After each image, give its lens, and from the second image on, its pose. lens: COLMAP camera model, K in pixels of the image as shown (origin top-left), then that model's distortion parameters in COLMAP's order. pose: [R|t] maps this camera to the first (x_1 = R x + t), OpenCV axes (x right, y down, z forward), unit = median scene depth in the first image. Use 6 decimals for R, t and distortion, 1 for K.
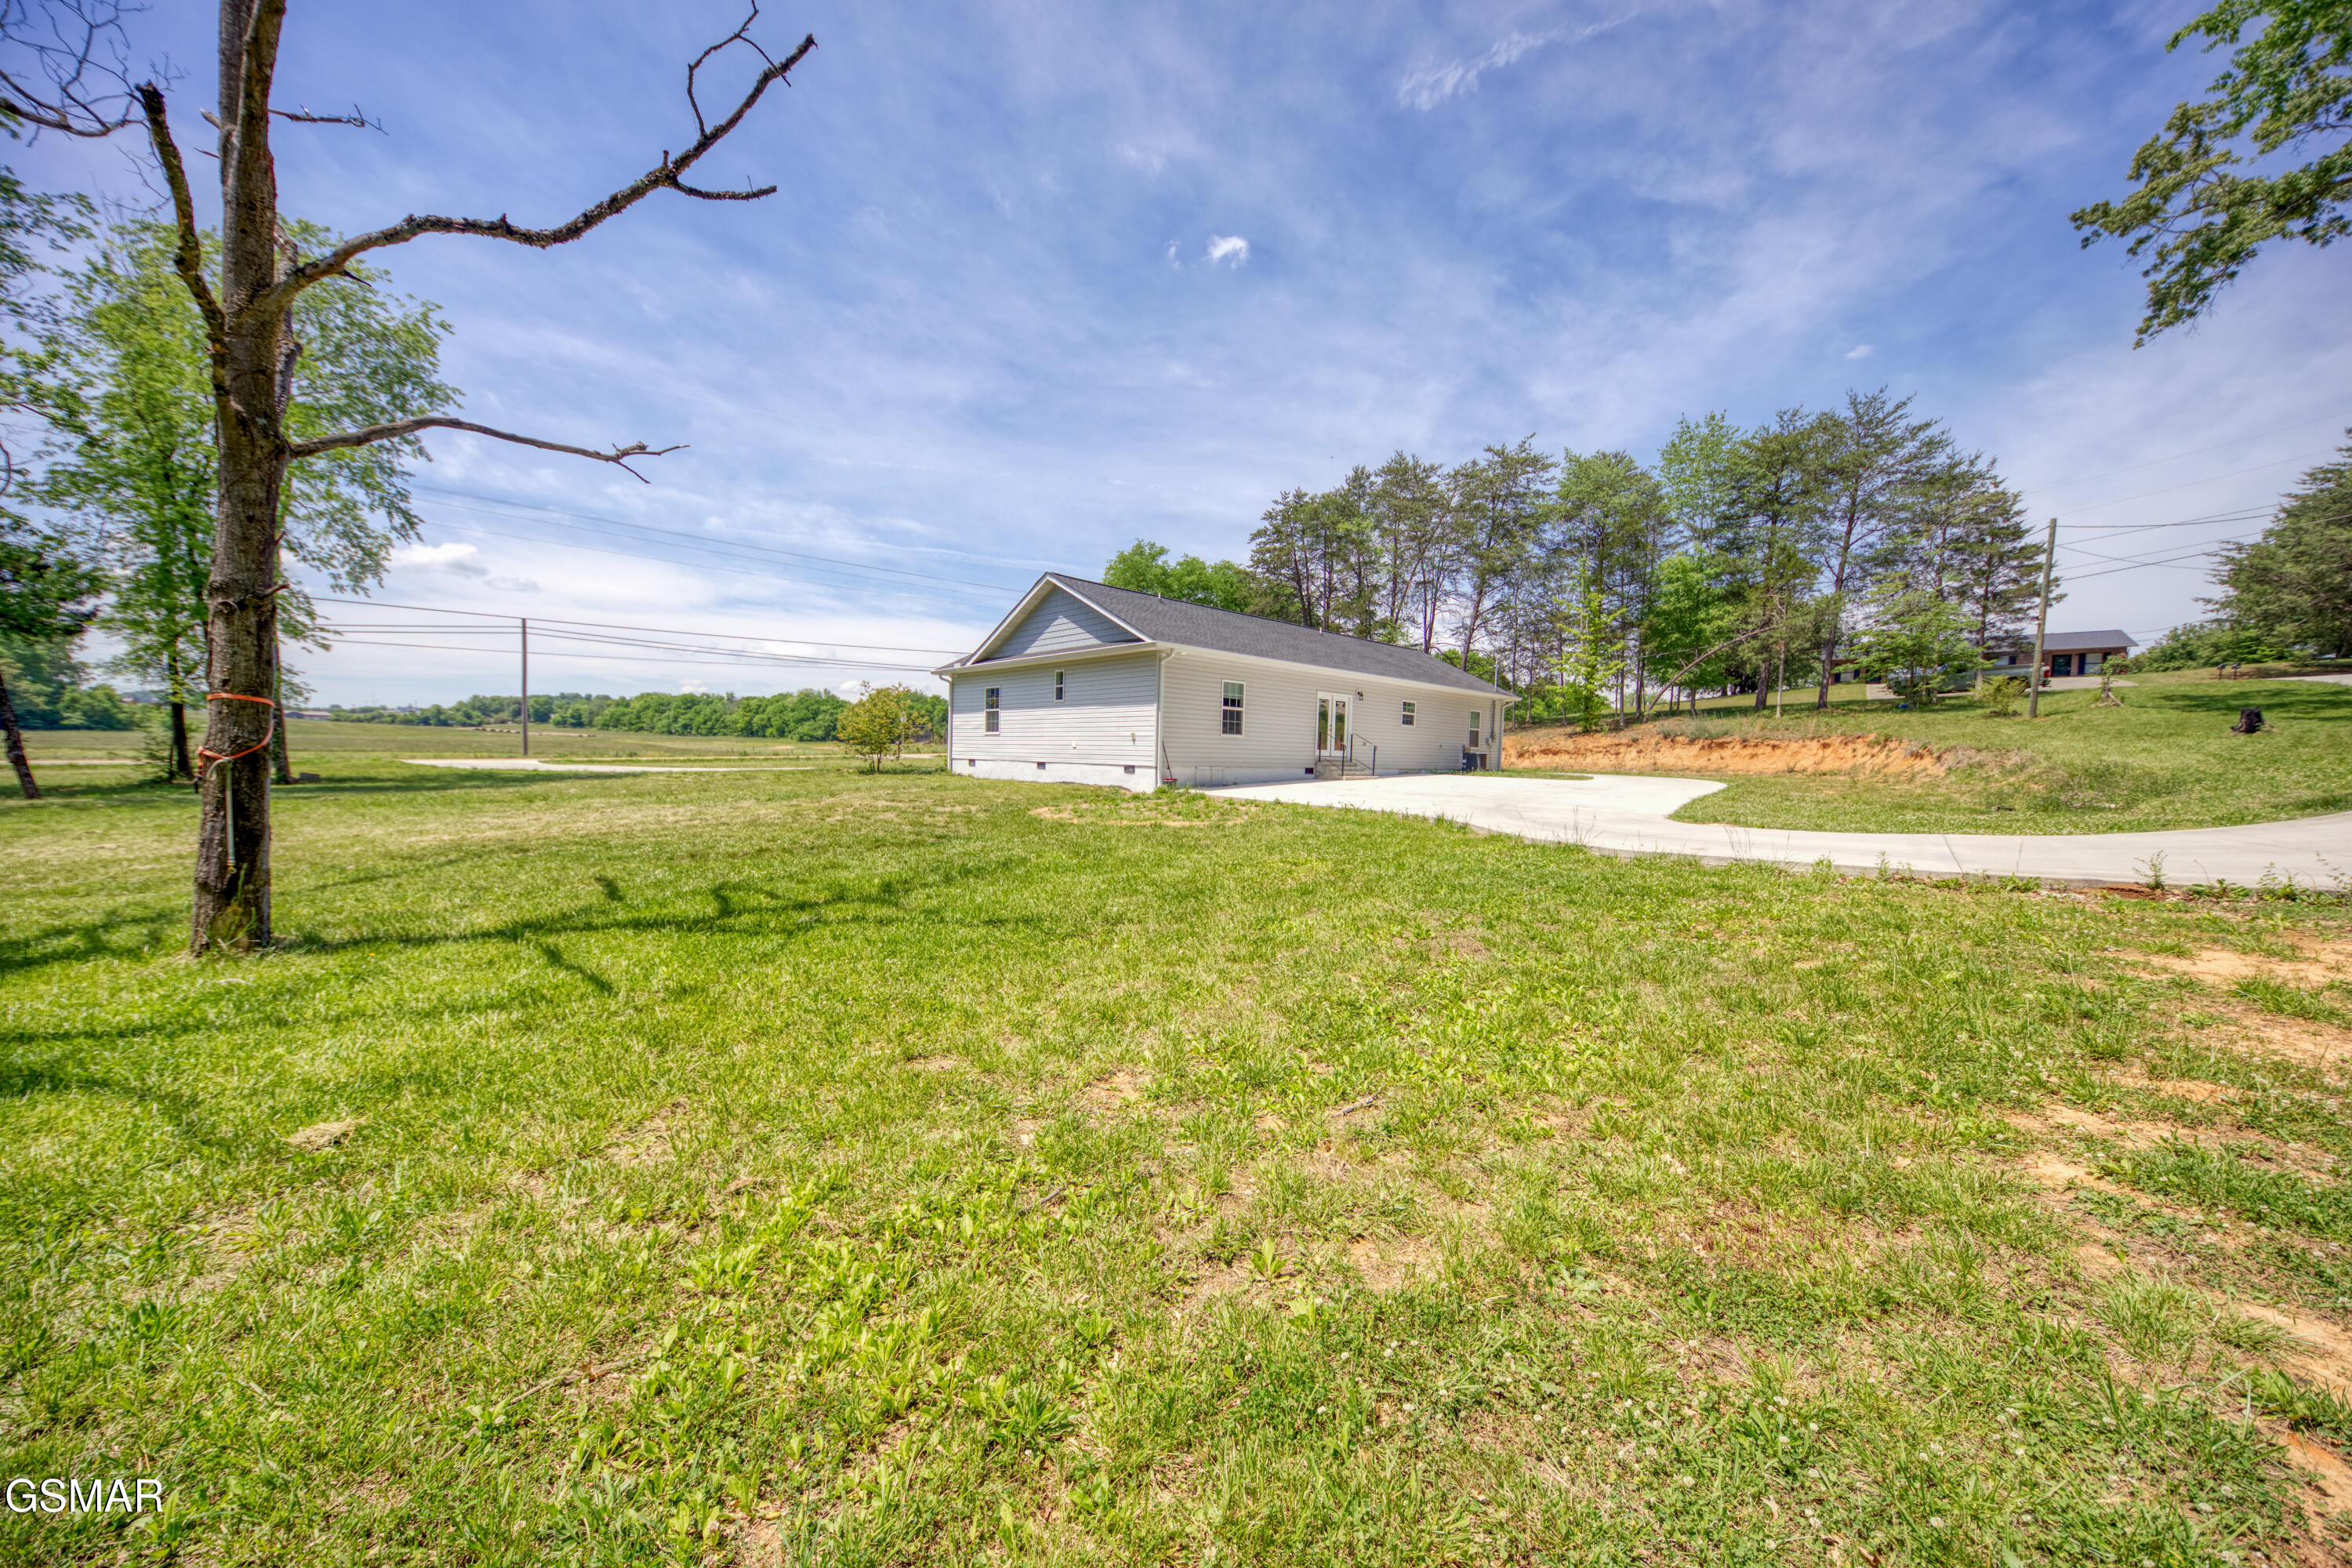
lens RADIAL K [[835.6, 0, 1158.6], [0, 835.6, 773.2], [0, 0, 1]] dist [0.010355, -0.001352]
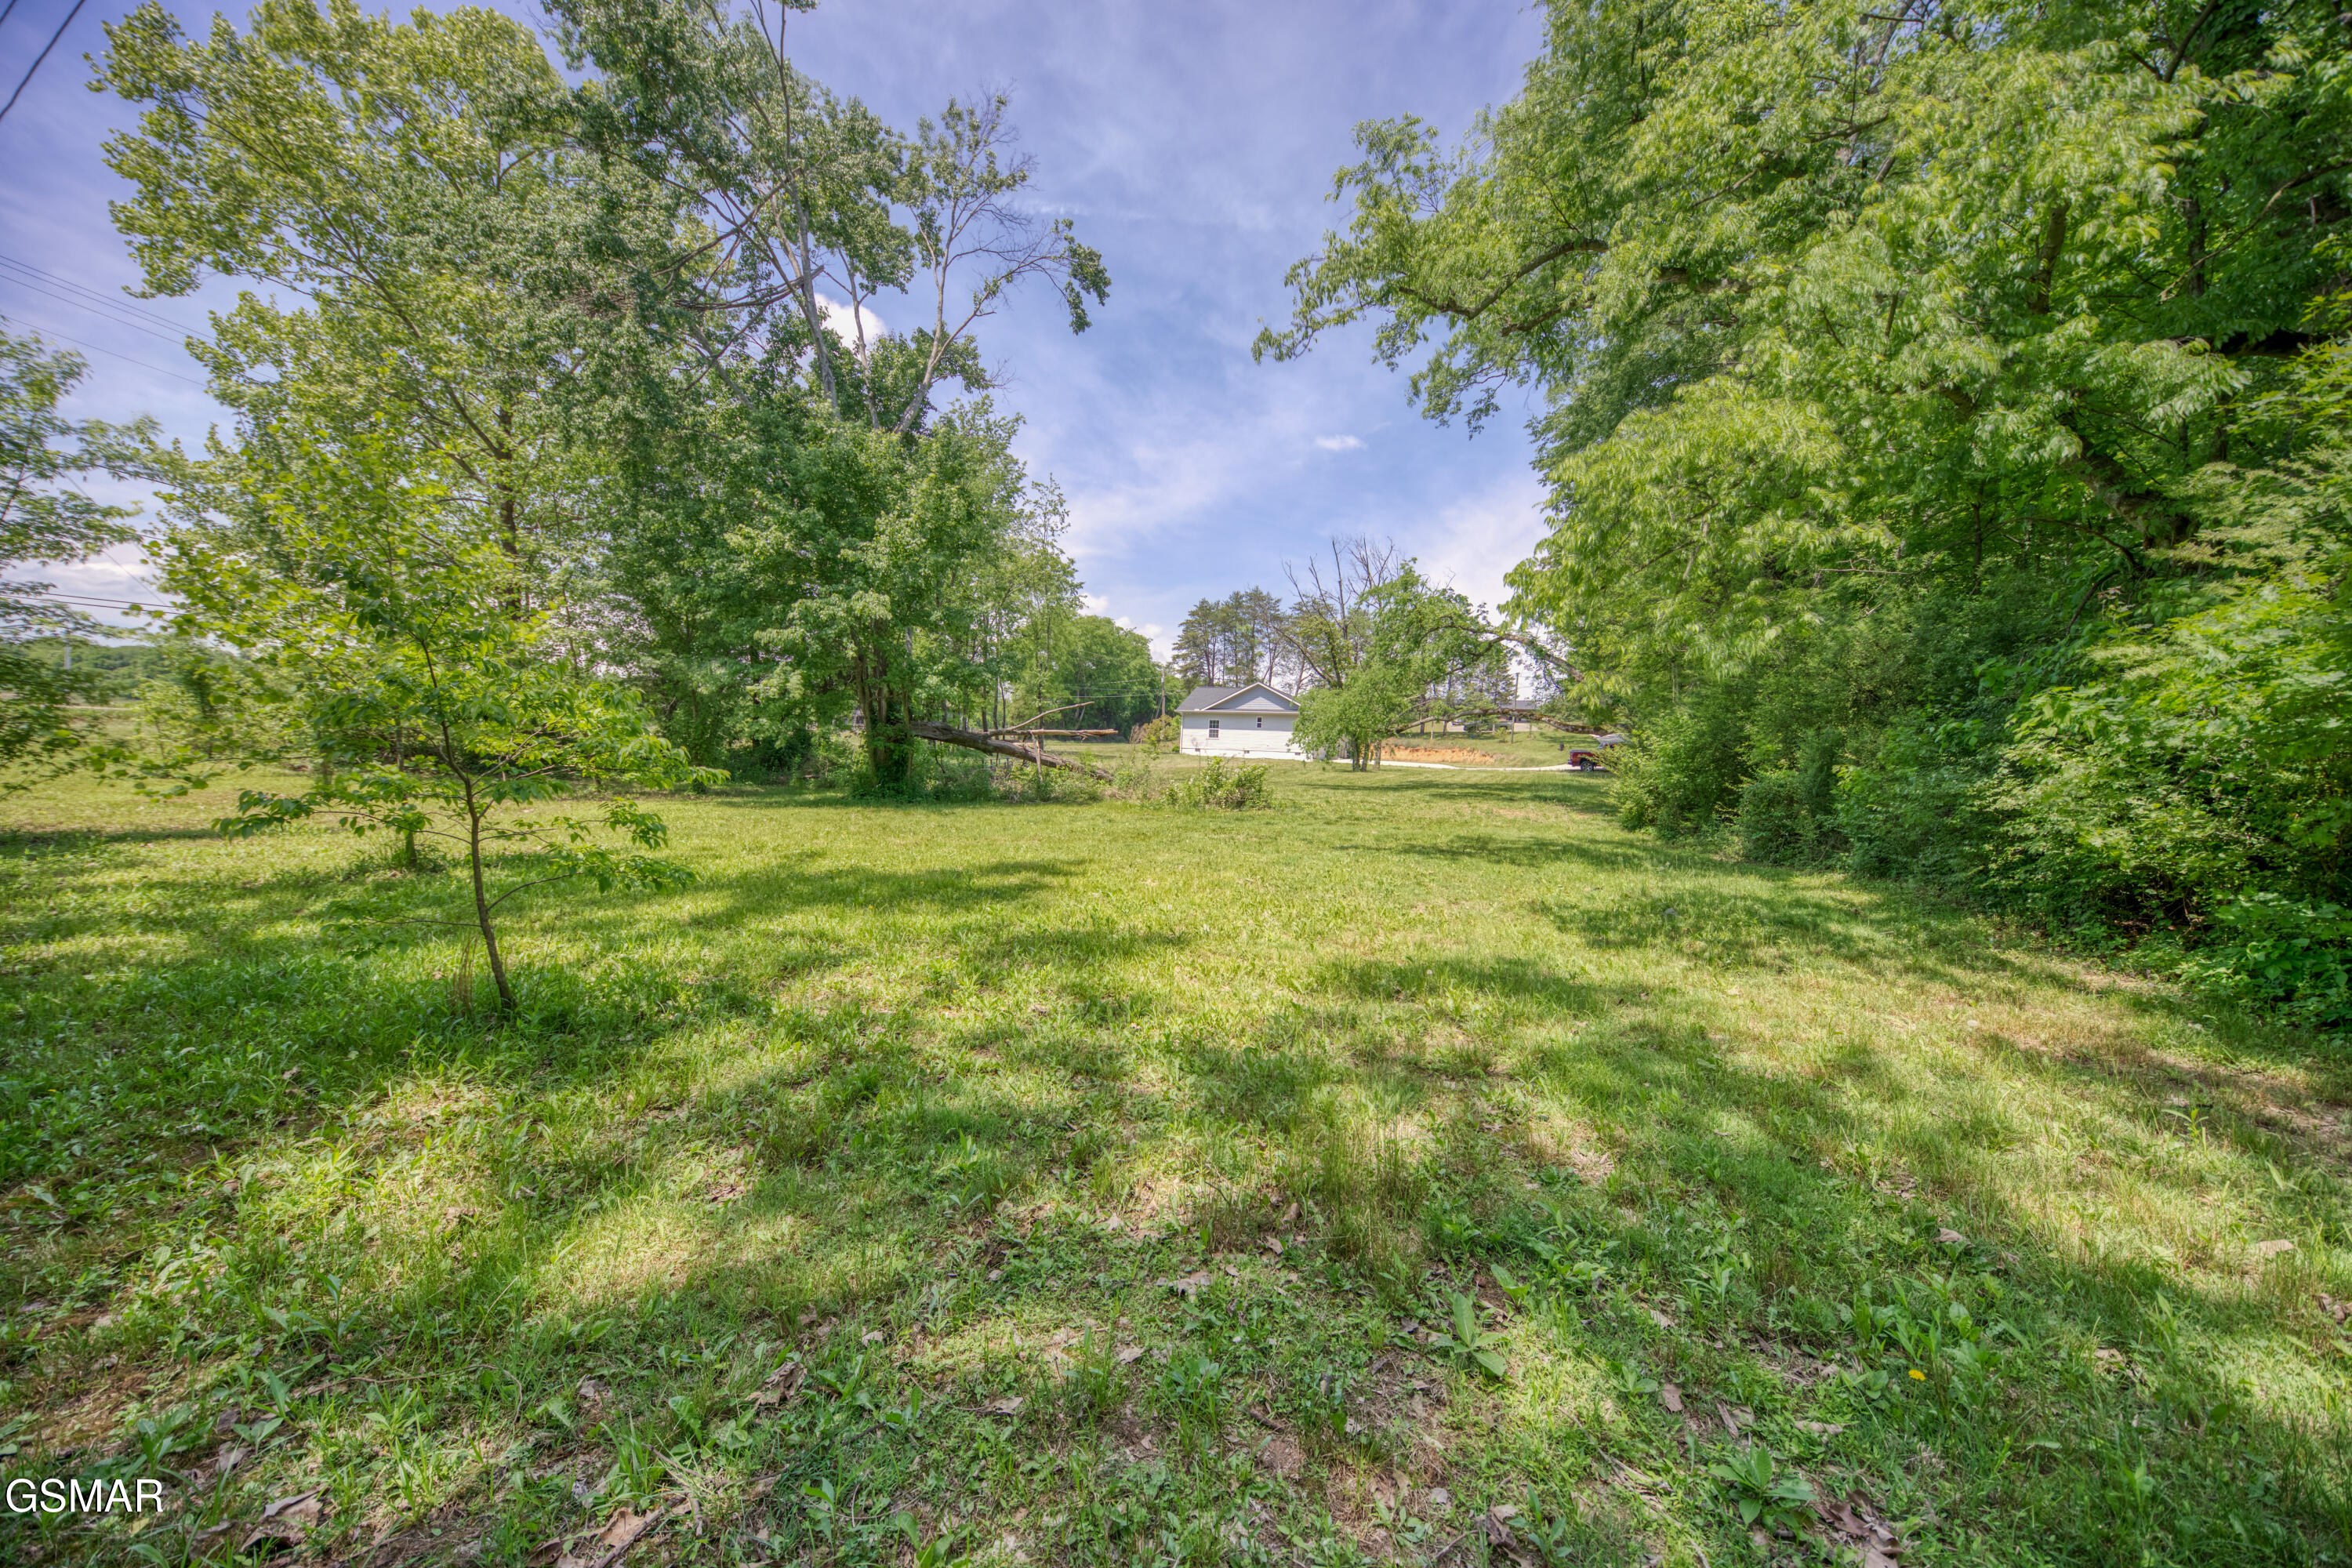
lens RADIAL K [[835.6, 0, 1169.9], [0, 835.6, 782.7], [0, 0, 1]] dist [0.010355, -0.001352]
pose [[0.898777, 0.007443, 0.438342, -1.119871], [-0.015492, 0.999771, 0.014789, 0.038986], [-0.438131, -0.020083, 0.898687, -0.936830]]
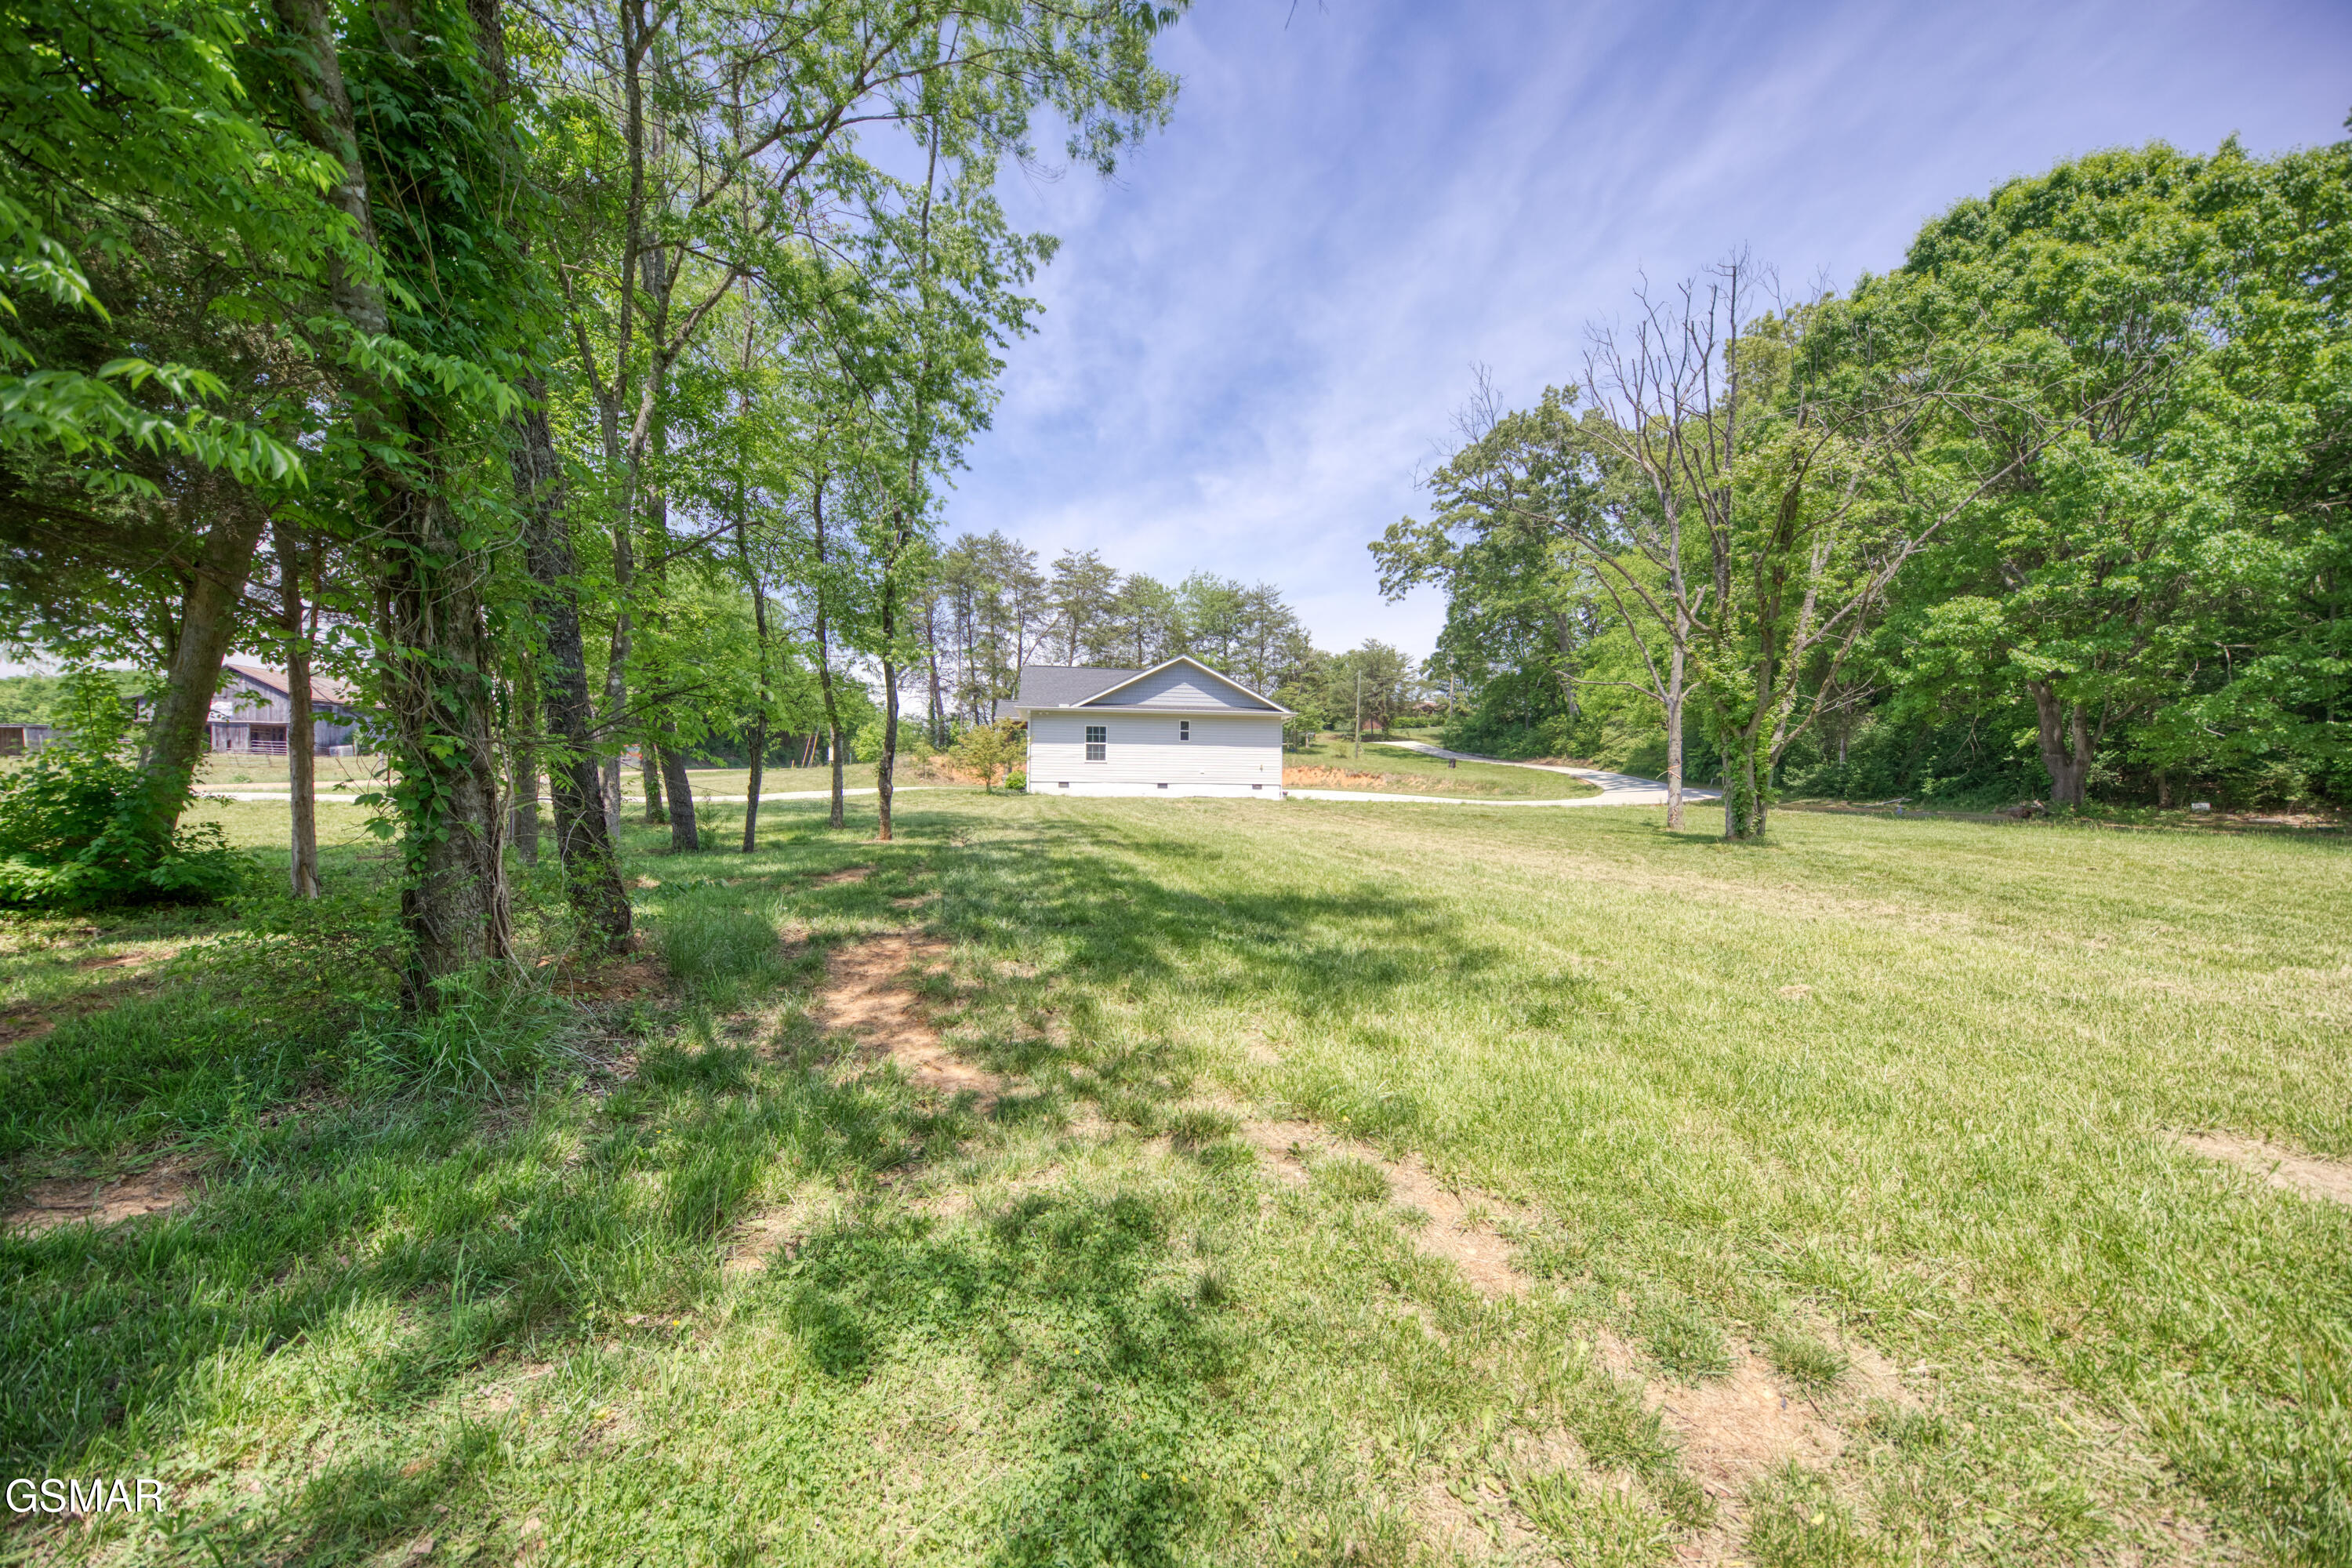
lens RADIAL K [[835.6, 0, 1185.1], [0, 835.6, 774.6], [0, 0, 1]] dist [0.010355, -0.001352]
pose [[0.563471, -0.003659, 0.826128, -0.950278], [0.018630, 0.999792, -0.008279, -0.011379], [-0.825926, 0.020056, 0.563422, 0.127265]]
